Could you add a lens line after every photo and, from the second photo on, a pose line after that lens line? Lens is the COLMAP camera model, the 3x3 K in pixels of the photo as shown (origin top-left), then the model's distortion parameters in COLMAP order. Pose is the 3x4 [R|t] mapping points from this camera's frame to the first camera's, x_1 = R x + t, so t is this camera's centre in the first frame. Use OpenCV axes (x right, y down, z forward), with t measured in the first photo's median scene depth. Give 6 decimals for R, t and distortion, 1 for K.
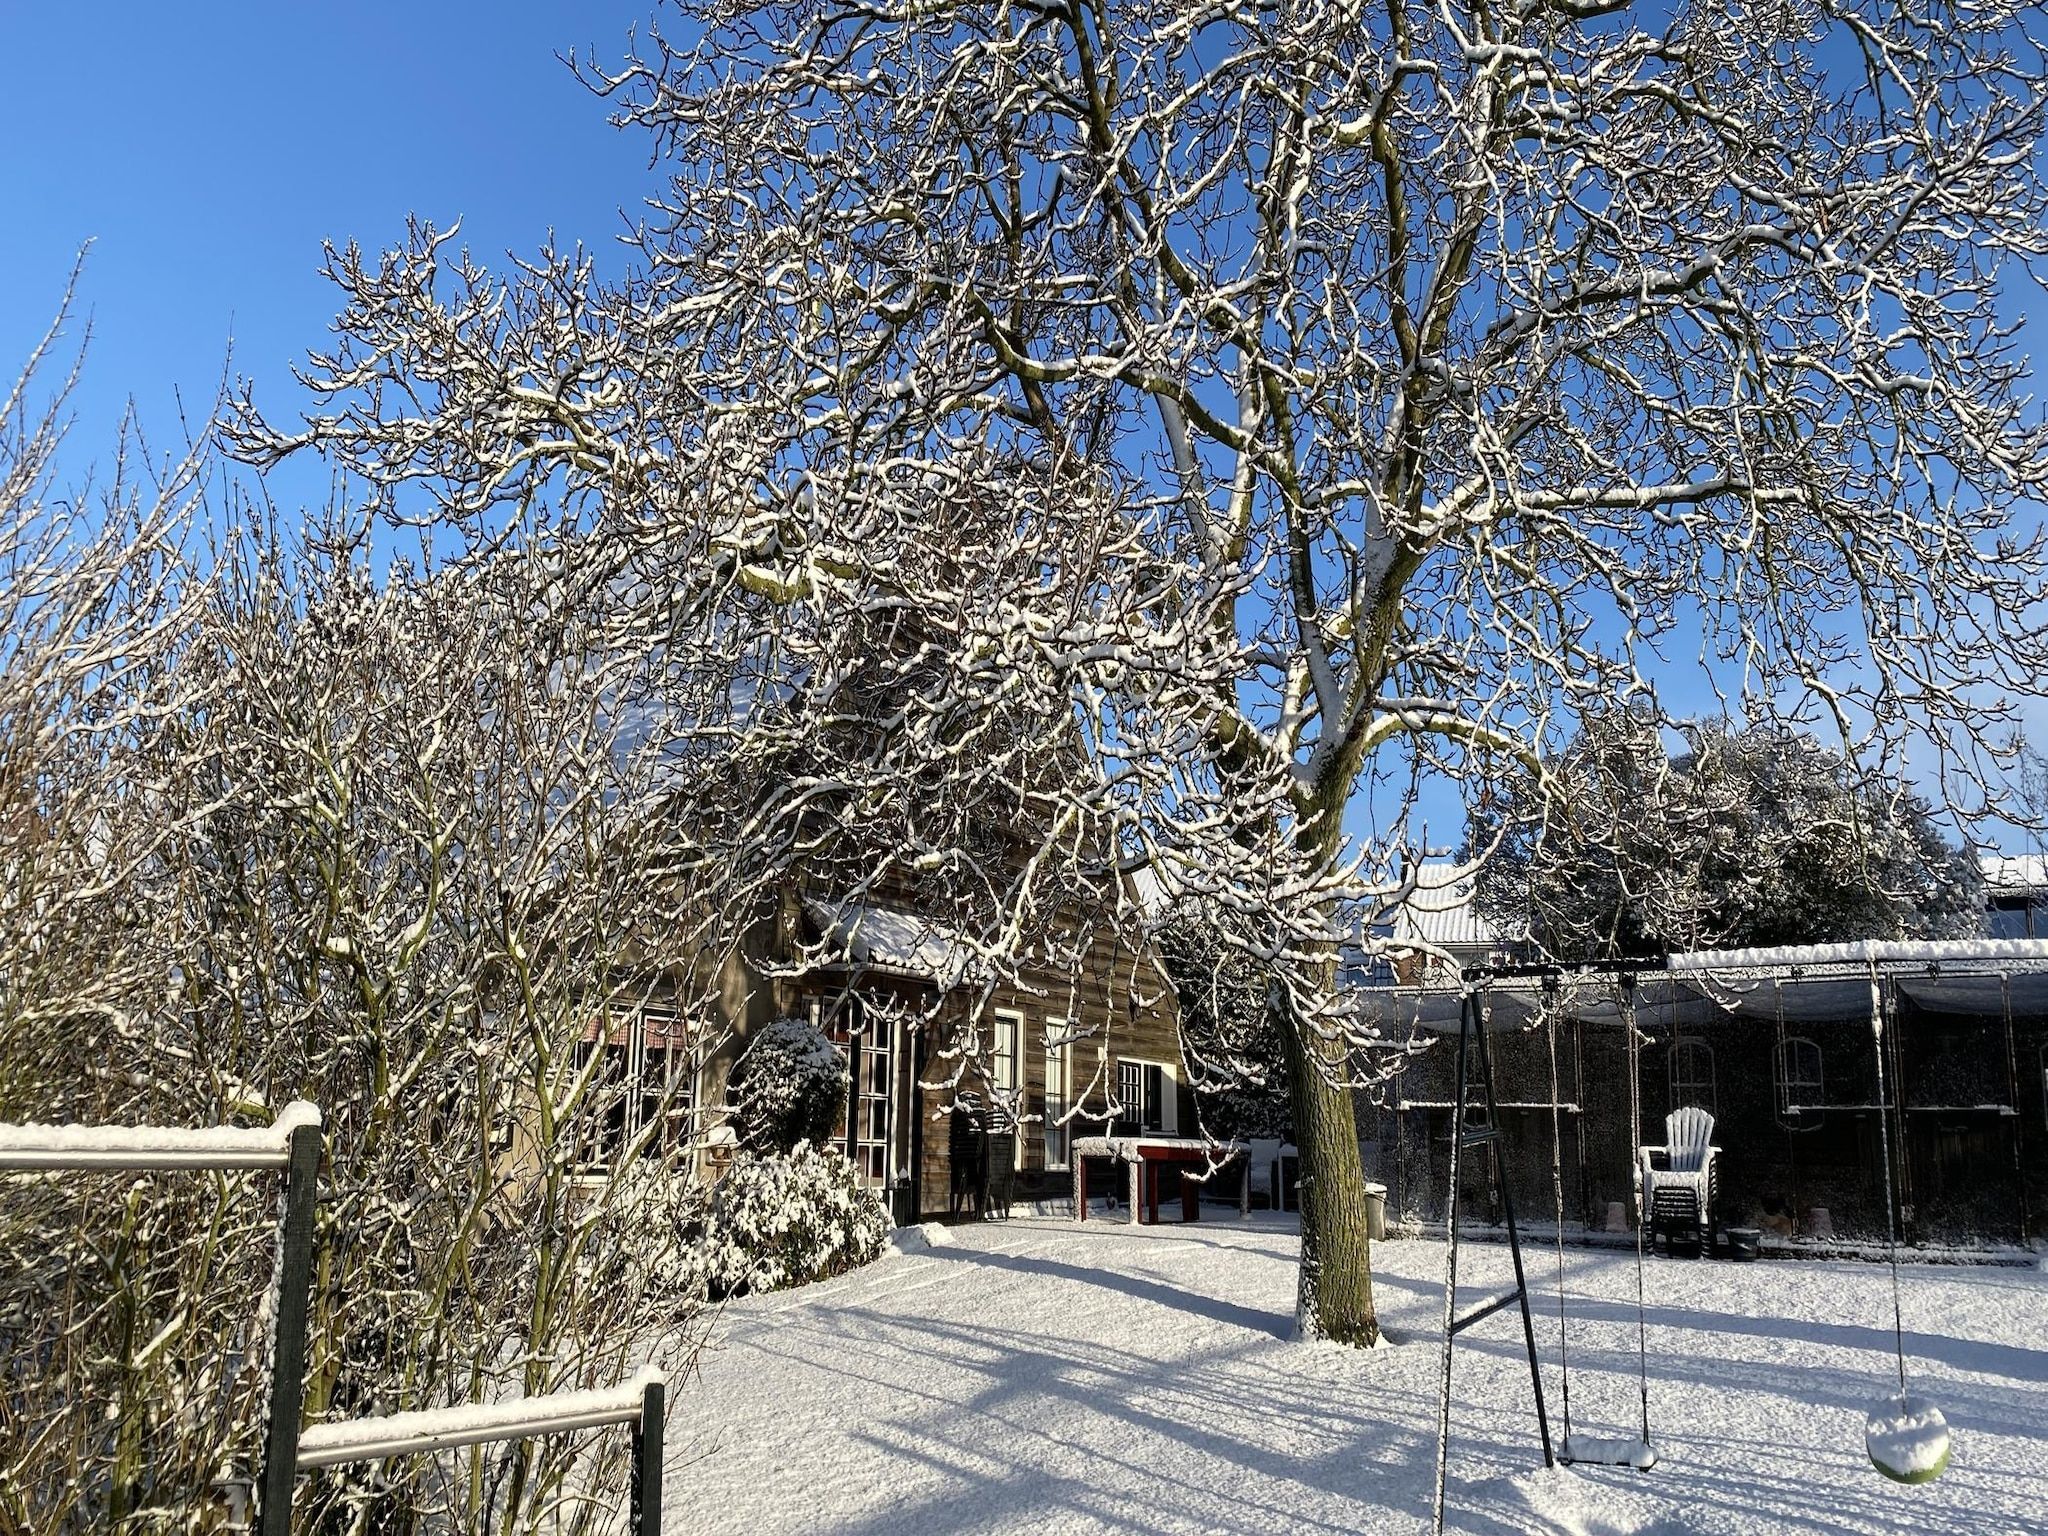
lens RADIAL K [[1551.5, 0, 1005.6], [0, 1551.5, 754.6], [0, 0, 1]] dist [0.065400, -0.083968]
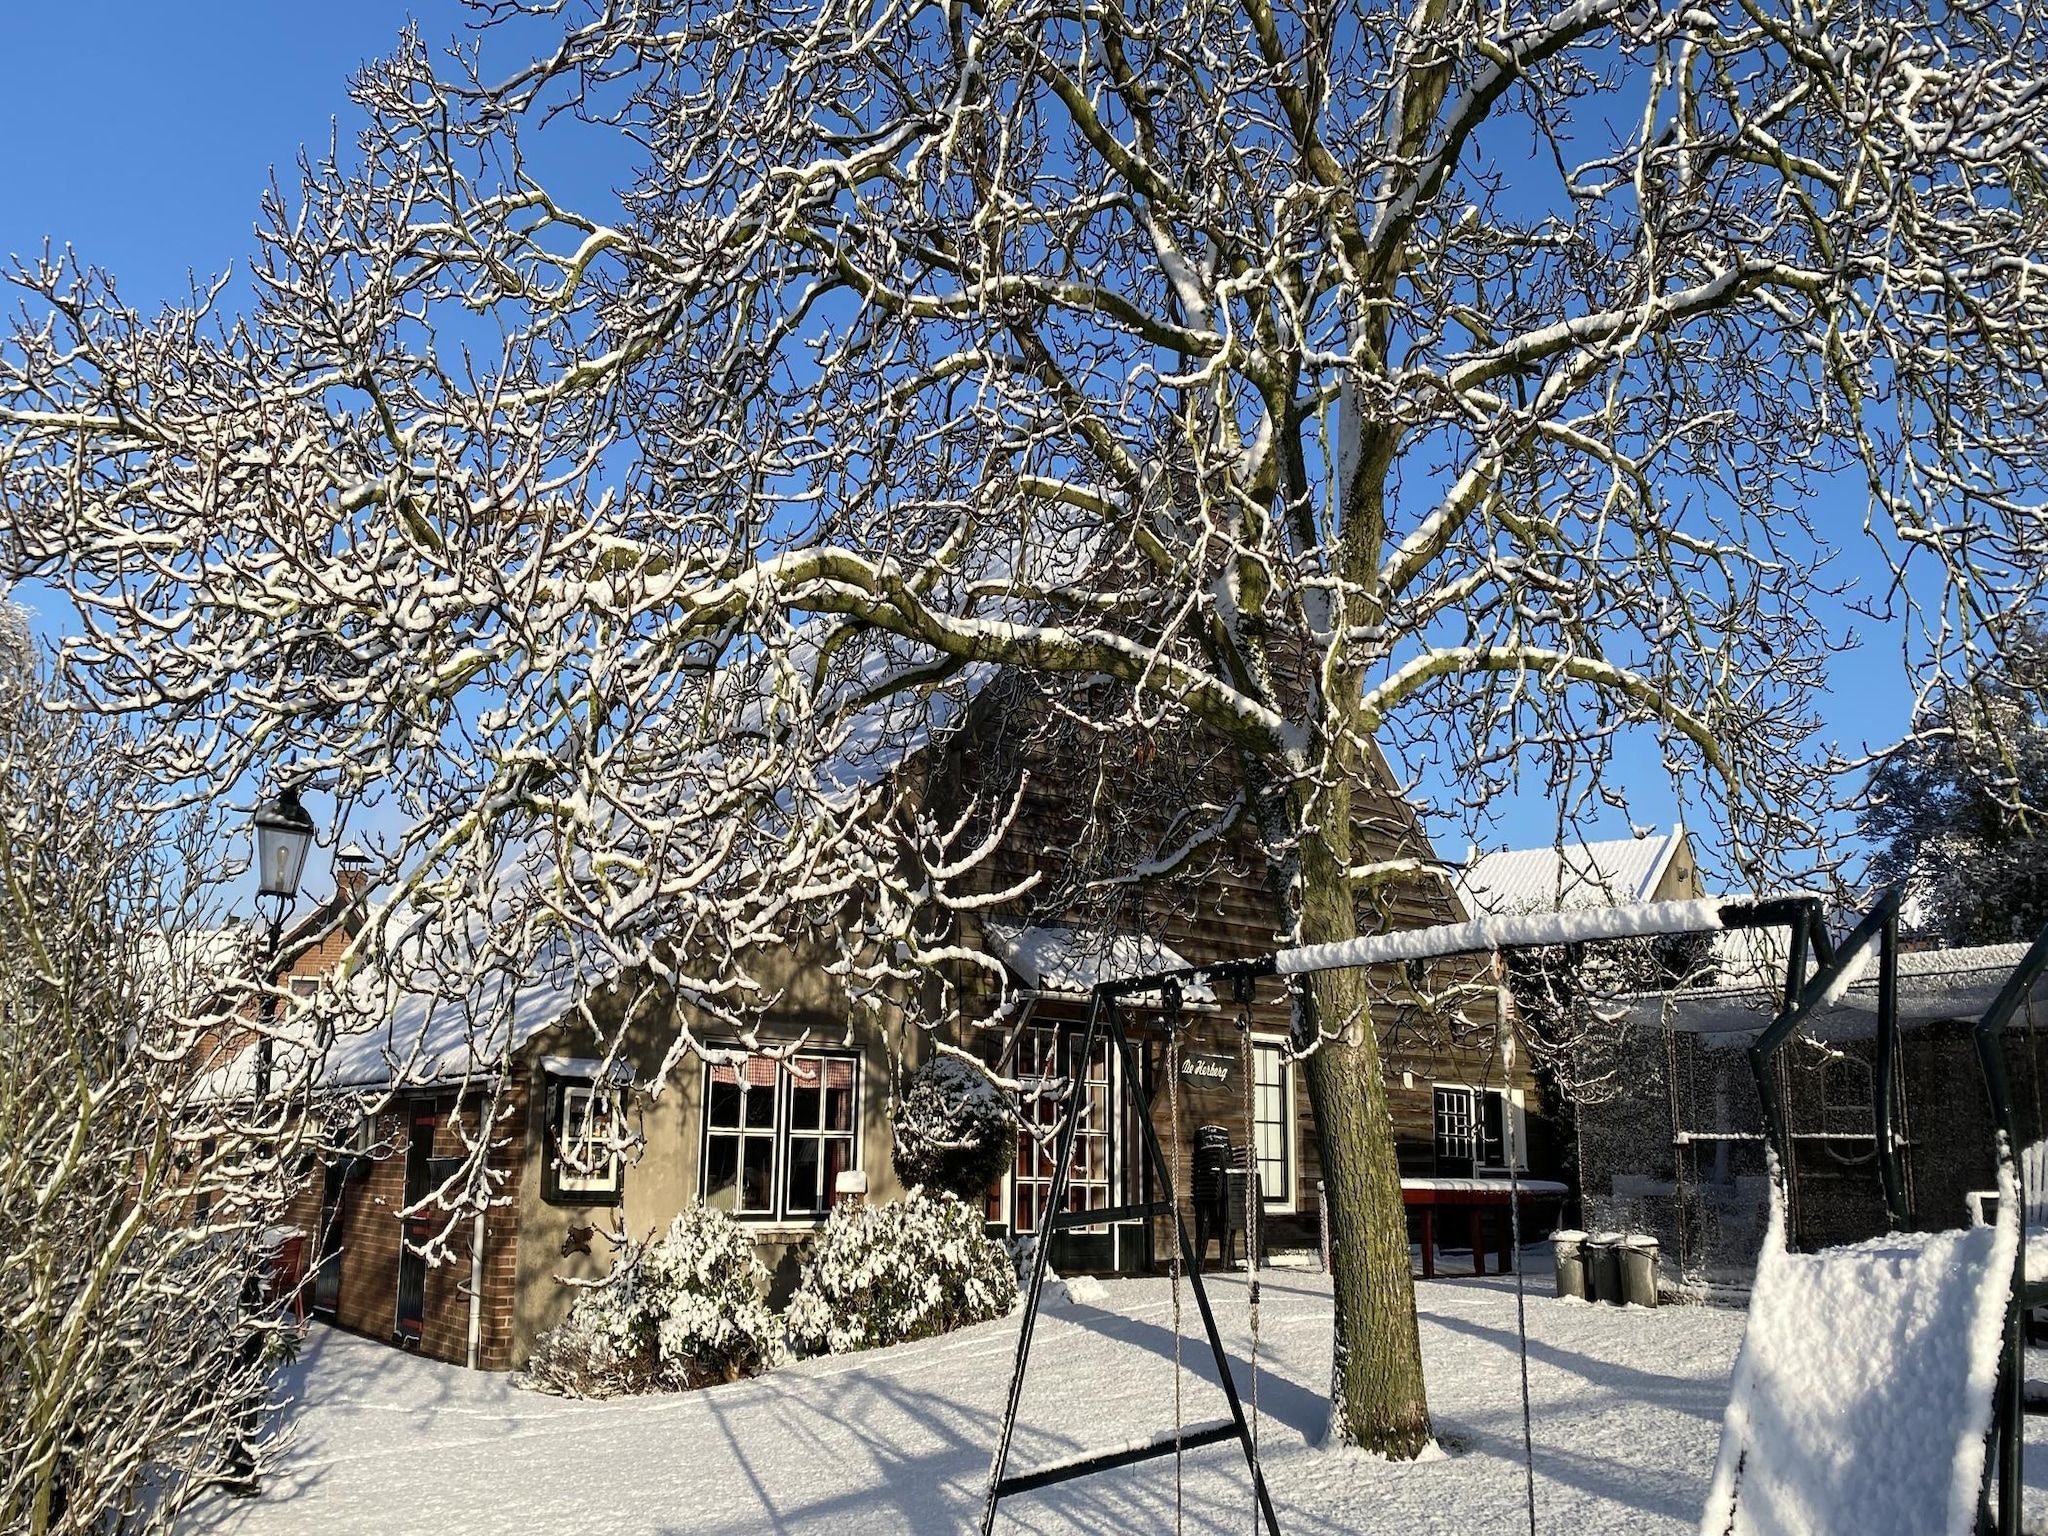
lens RADIAL K [[1539.2, 0, 1024.8], [0, 1539.2, 780.5], [0, 0, 1]] dist [0.068760, -0.146875]
pose [[0.933541, -0.091743, -0.346531, 0.291447], [0.092405, 0.995614, -0.014649, 0.028110], [0.346355, -0.018345, 0.937924, 0.174941]]
